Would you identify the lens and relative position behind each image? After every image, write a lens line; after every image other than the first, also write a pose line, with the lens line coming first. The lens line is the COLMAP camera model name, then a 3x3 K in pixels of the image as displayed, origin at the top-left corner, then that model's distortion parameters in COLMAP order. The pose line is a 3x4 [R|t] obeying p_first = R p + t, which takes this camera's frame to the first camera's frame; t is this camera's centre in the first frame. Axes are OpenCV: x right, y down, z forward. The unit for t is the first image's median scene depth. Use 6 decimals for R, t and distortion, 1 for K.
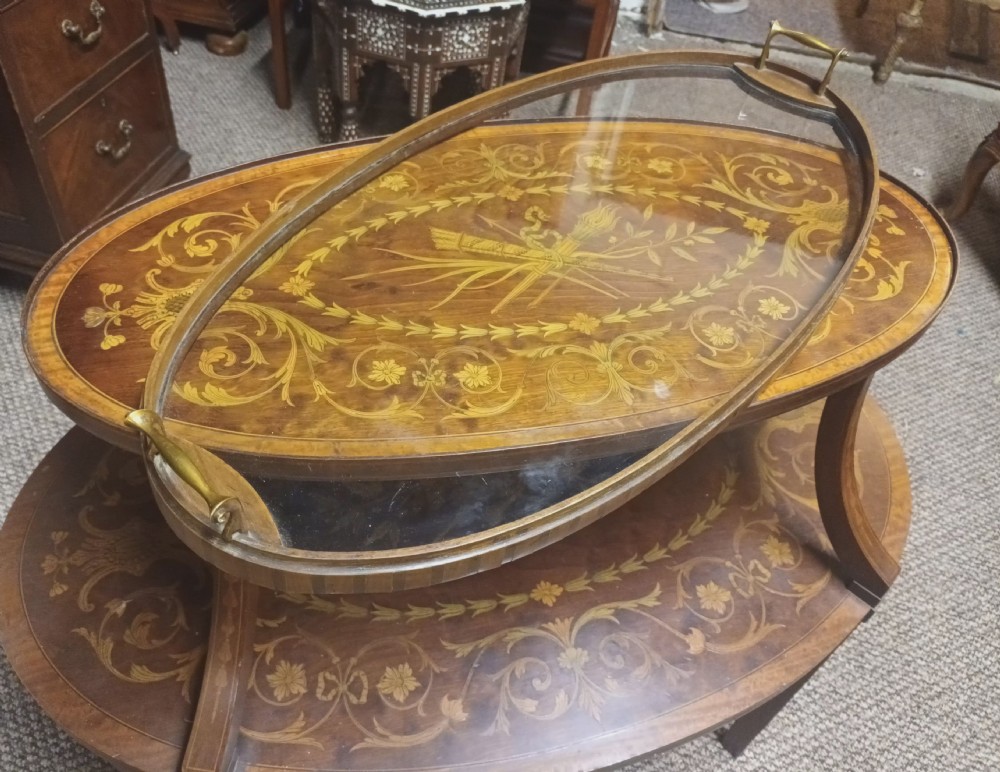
lens RADIAL K [[839.8, 0, 466.3], [0, 839.8, 360.5], [0, 0, 1]] dist [0.004013, -0.004122]
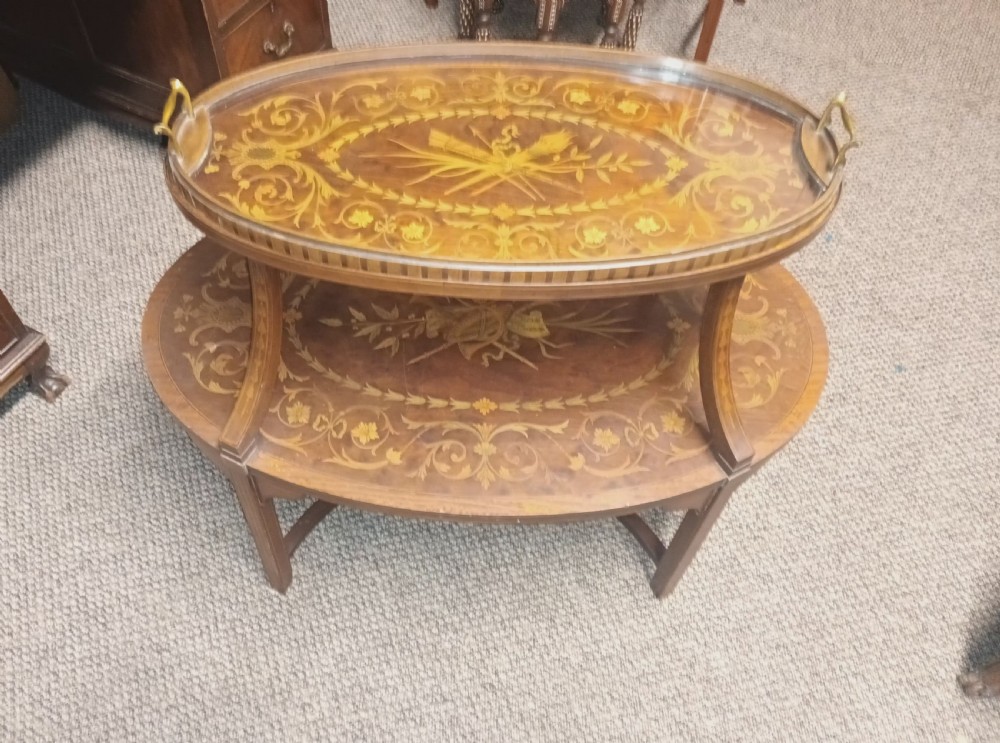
lens RADIAL K [[864.9, 0, 436.3], [0, 864.9, 371.7], [0, 0, 1]] dist [0.043688, -0.046640]
pose [[0.942499, 0.217885, -0.253420, 0.458903], [-0.182679, 0.970831, 0.155293, 0.013208], [0.279864, -0.100069, 0.954810, -0.491350]]
